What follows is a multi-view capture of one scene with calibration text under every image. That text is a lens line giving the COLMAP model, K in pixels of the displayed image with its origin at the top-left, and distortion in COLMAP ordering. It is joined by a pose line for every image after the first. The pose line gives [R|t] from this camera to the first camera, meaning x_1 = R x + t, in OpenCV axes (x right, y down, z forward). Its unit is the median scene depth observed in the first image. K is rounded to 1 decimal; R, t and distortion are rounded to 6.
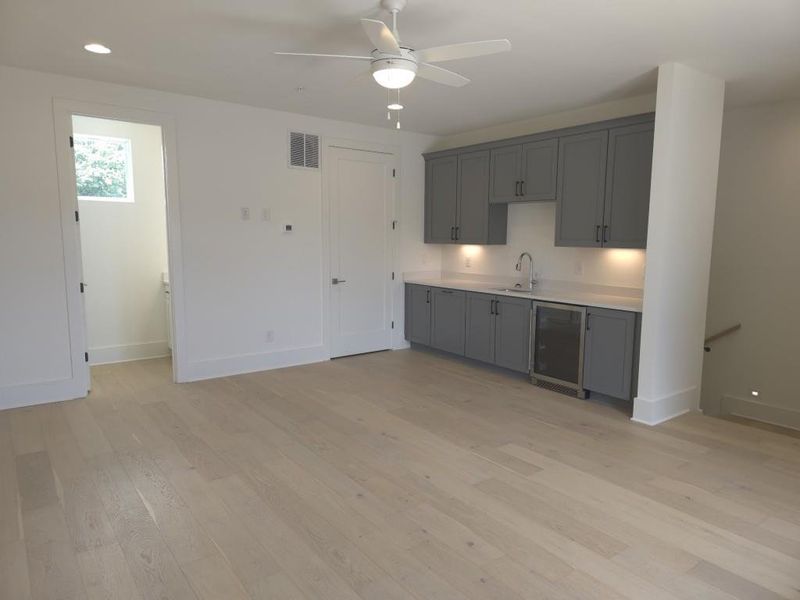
lens RADIAL K [[538.5, 0, 401.8], [0, 538.5, 301.4], [0, 0, 1]] dist [0.088379, -0.083626]
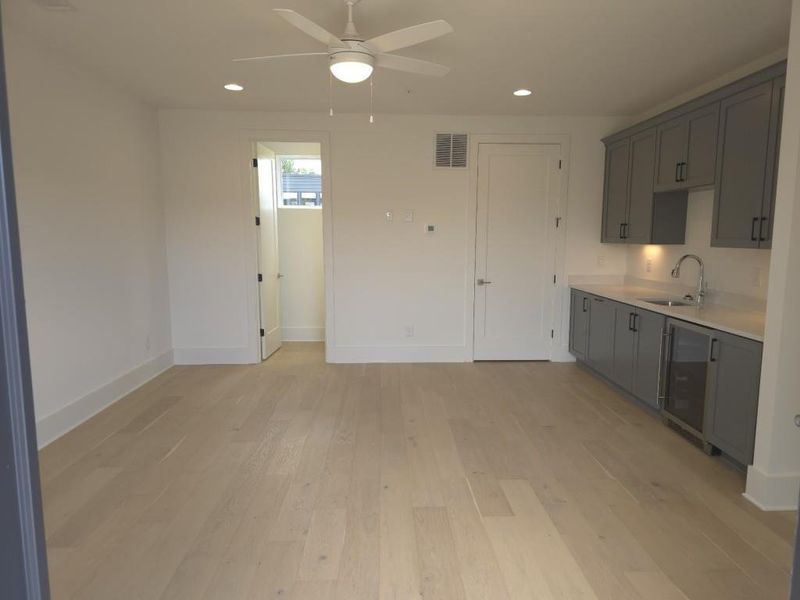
lens RADIAL K [[538.5, 0, 401.8], [0, 538.5, 301.4], [0, 0, 1]] dist [0.088379, -0.083626]
pose [[0.821134, 0.063203, -0.567225, 0.363786], [-0.065320, 0.997726, 0.016612, -0.011063], [0.566985, 0.023410, 0.823395, 0.140362]]
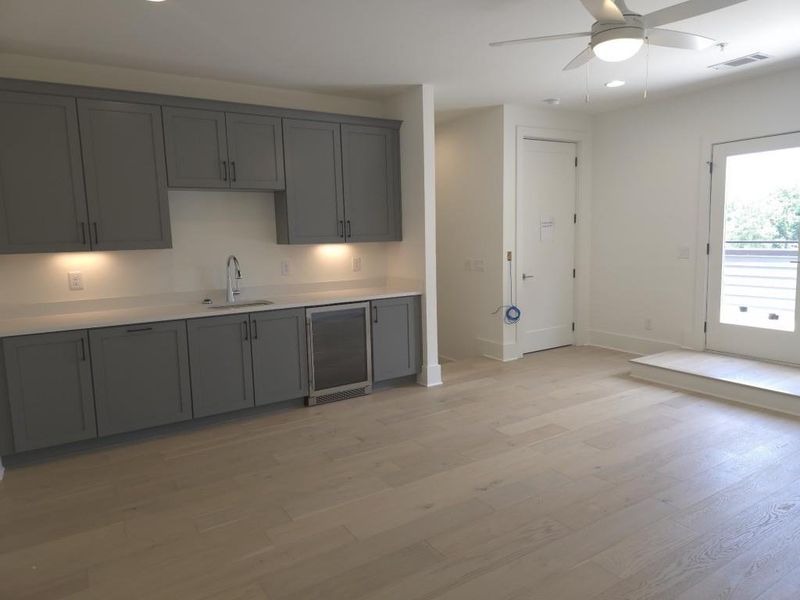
lens RADIAL K [[536.0, 0, 412.3], [0, 536.0, 297.4], [0, 0, 1]] dist [0.078760, -0.082622]
pose [[0.063831, -0.129514, 0.989521, -0.561833], [0.149738, 0.981561, 0.118813, -0.090888], [-0.986663, 0.140584, 0.082047, 0.747099]]
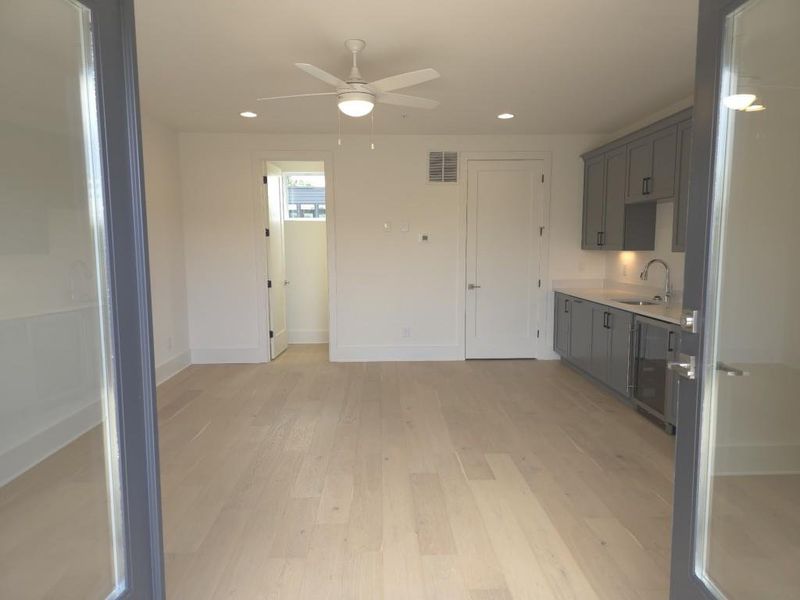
lens RADIAL K [[536.5, 0, 393.3], [0, 536.5, 300.6], [0, 0, 1]] dist [0.101828, -0.080055]
pose [[0.815663, 0.046963, -0.576618, 0.420341], [-0.058766, 0.998270, -0.001824, 0.001197], [0.575535, 0.035374, 0.817012, 0.059028]]
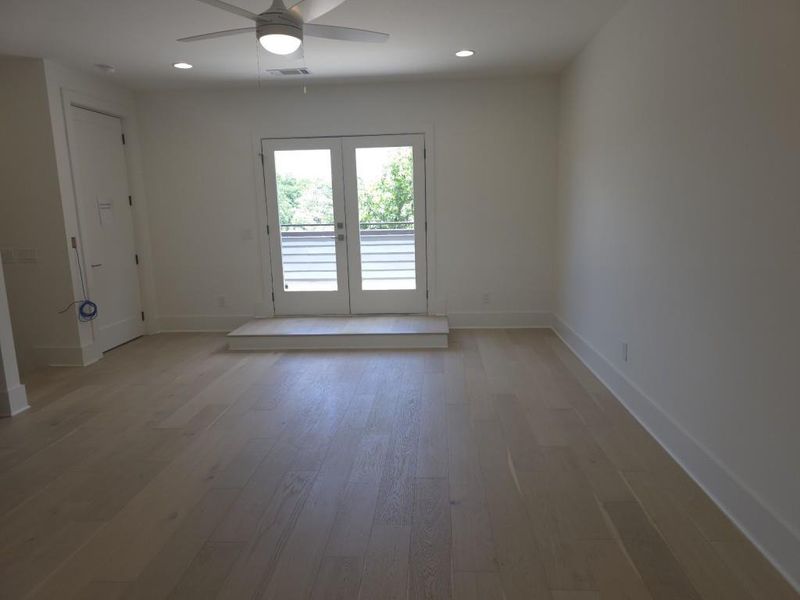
lens RADIAL K [[538.5, 0, 401.8], [0, 538.5, 301.4], [0, 0, 1]] dist [0.088379, -0.083626]
pose [[-0.762670, -0.099915, 0.639024, -0.504023], [0.099387, 0.958158, 0.268431, -0.114244], [-0.639107, 0.268235, -0.720828, 0.973152]]
